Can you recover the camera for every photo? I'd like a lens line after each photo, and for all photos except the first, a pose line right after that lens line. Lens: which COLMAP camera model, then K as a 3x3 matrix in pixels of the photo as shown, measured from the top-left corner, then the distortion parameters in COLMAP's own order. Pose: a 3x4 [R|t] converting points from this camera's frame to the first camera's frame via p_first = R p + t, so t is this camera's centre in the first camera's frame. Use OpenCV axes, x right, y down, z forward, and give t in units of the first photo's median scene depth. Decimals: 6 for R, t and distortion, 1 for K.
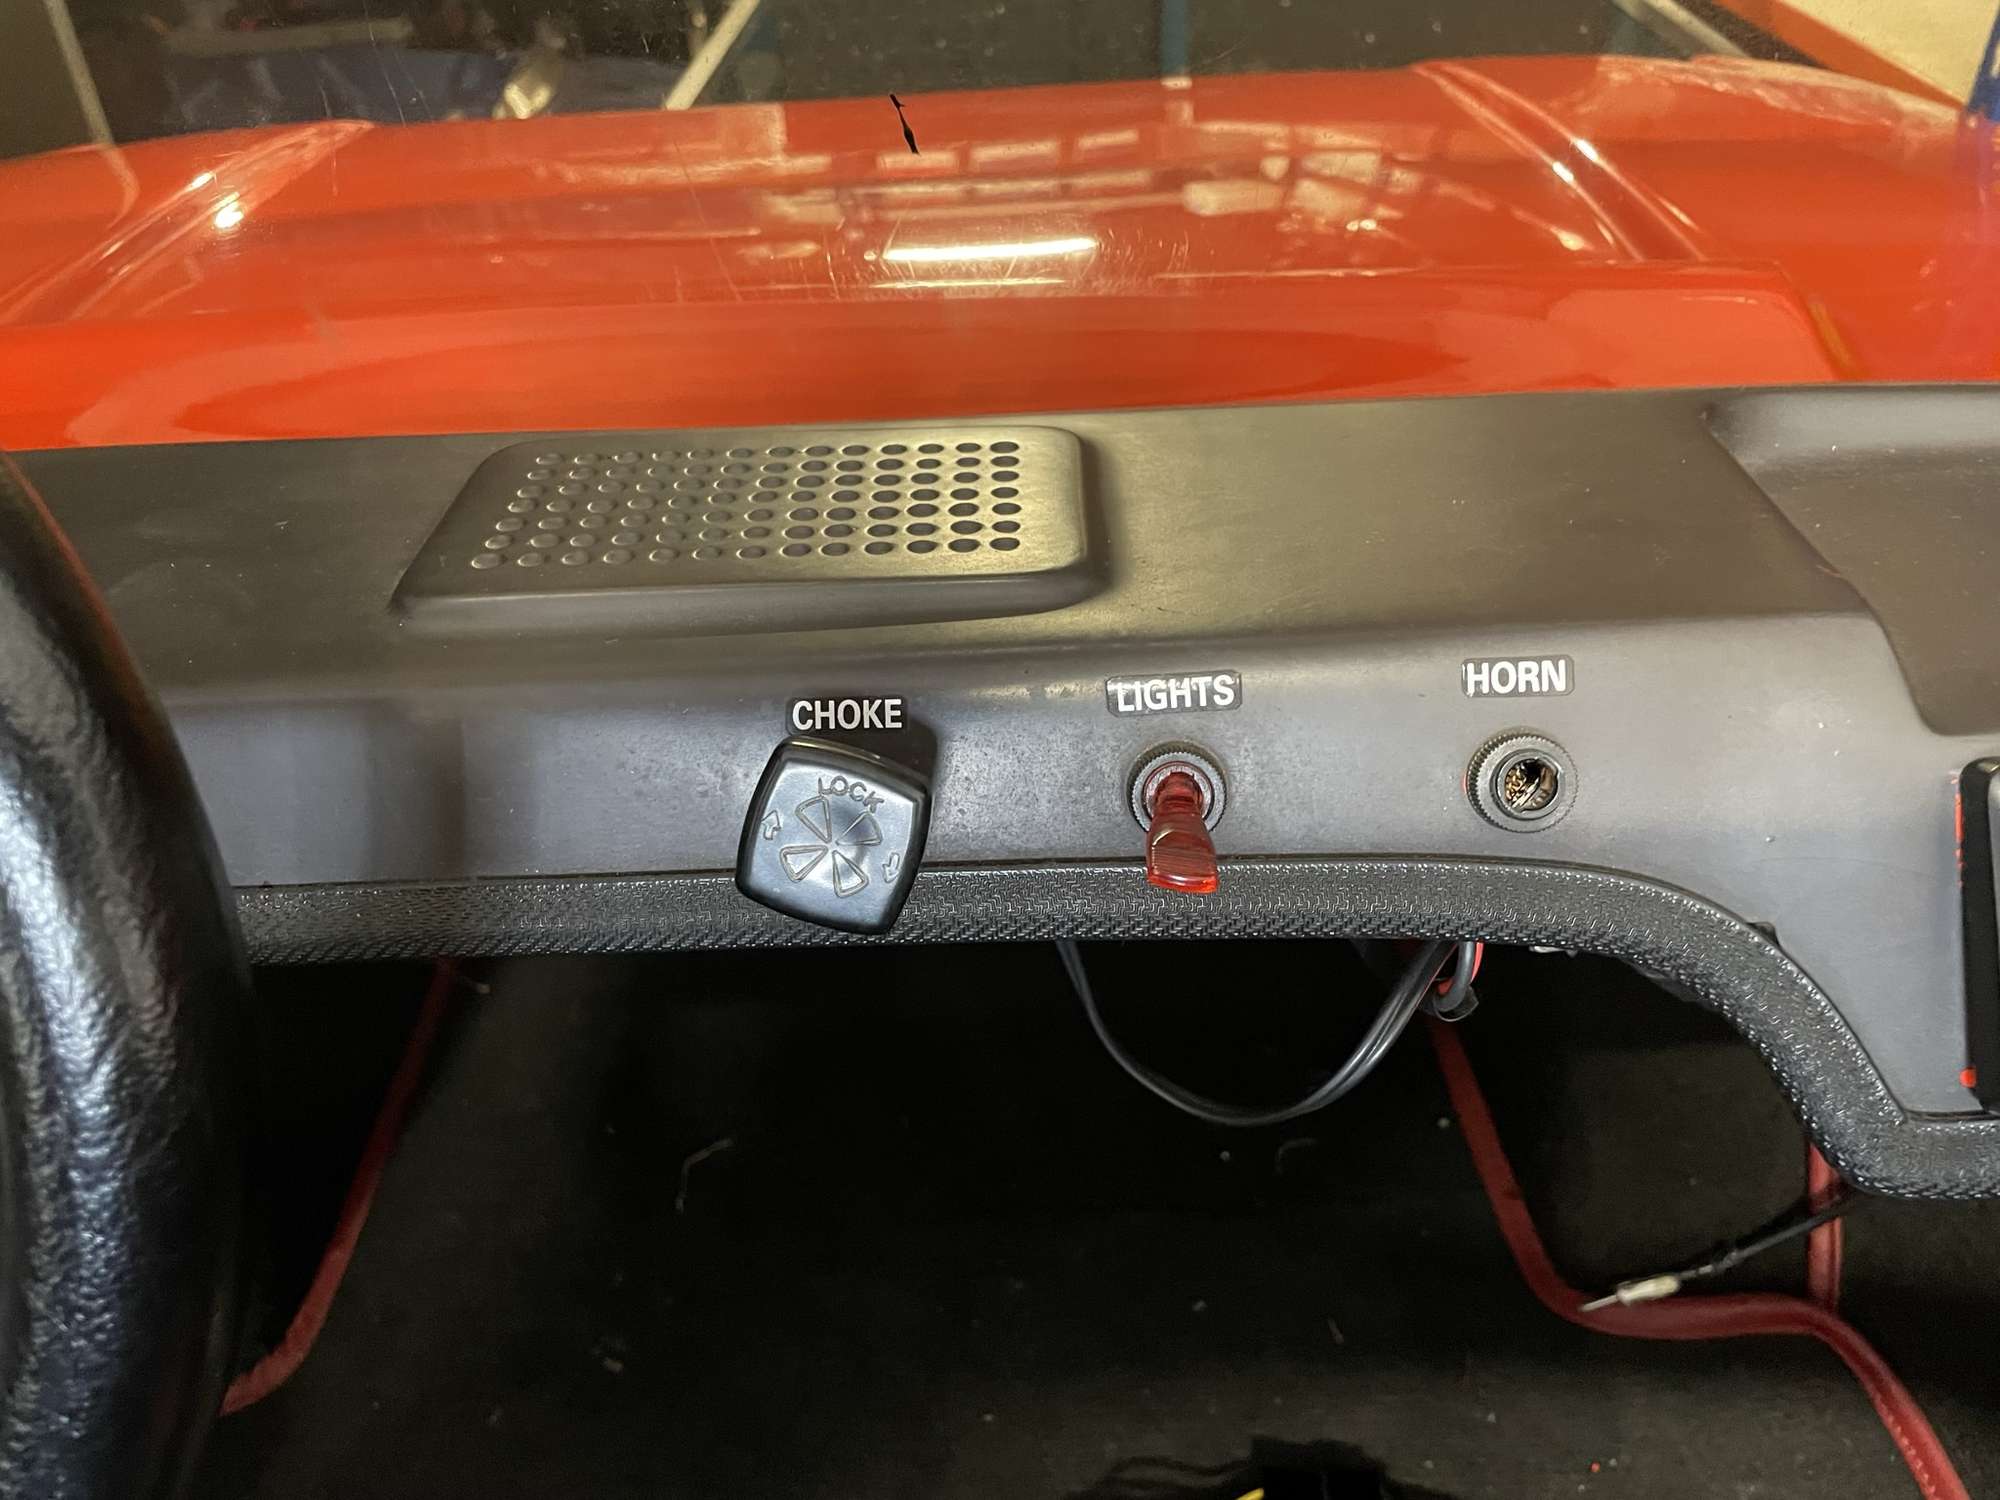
lens RADIAL K [[1542.0, 0, 1000.0], [0, 1542.0, 750.0], [0, 0, 1]] dist [0.075168, -0.192199]
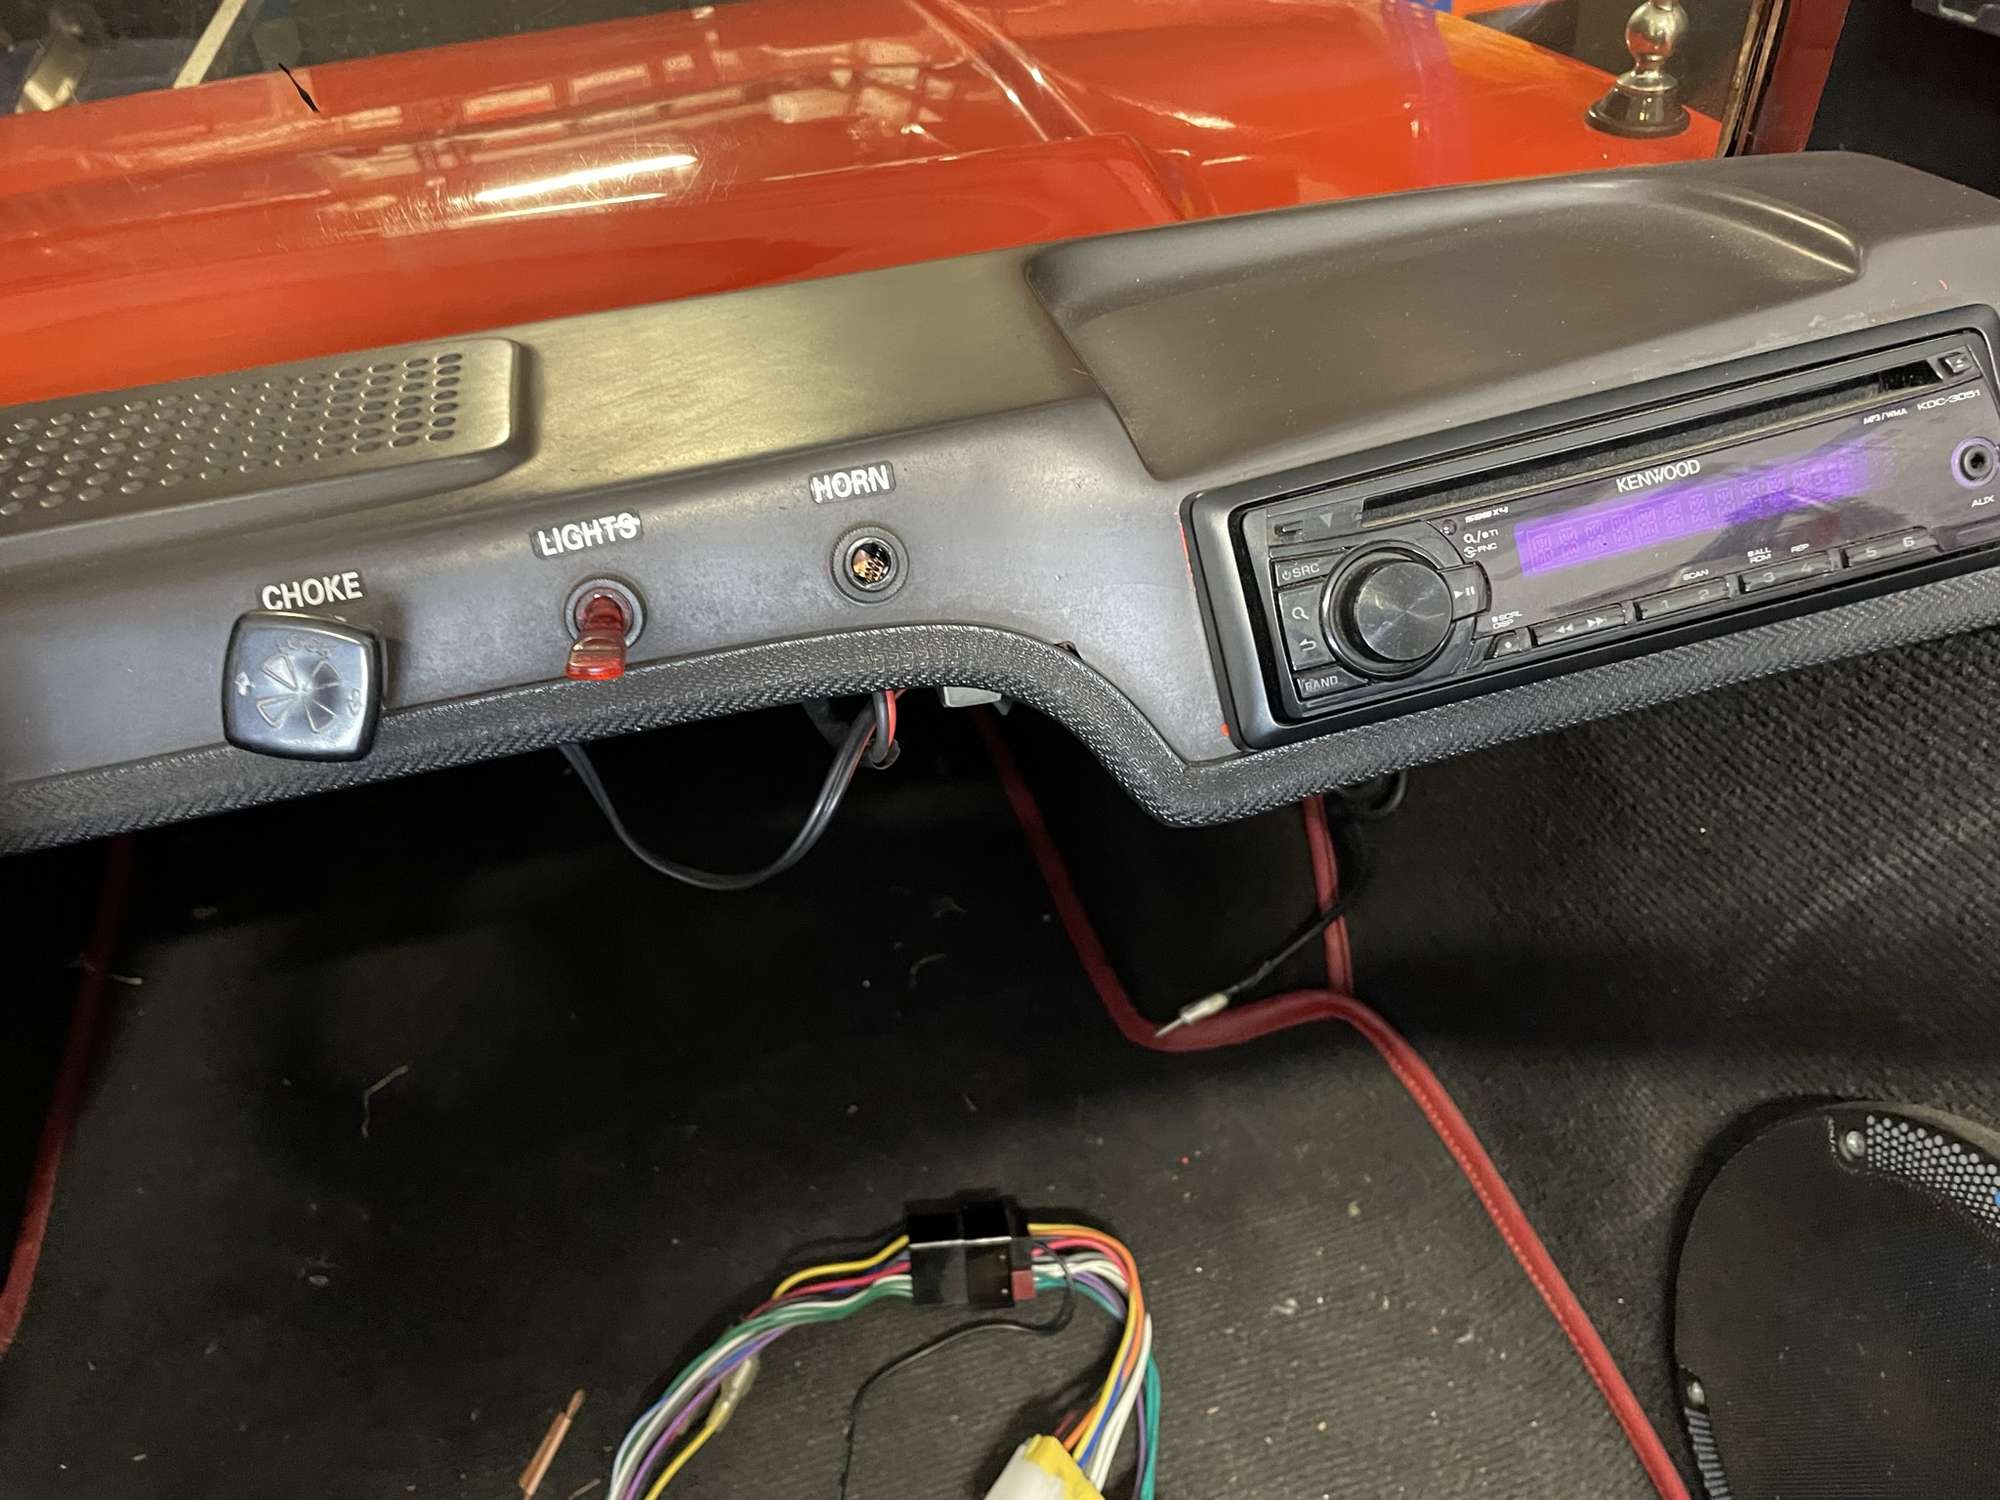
lens RADIAL K [[1496.2, 0, 1000.0], [0, 1496.2, 750.0], [0, 0, 1]] dist [0.005608, 0.001200]
pose [[0.962166, -0.172892, 0.210582, 0.146259], [0.159700, 0.984059, 0.078252, 0.090624], [-0.220754, -0.041661, 0.974439, -0.242494]]
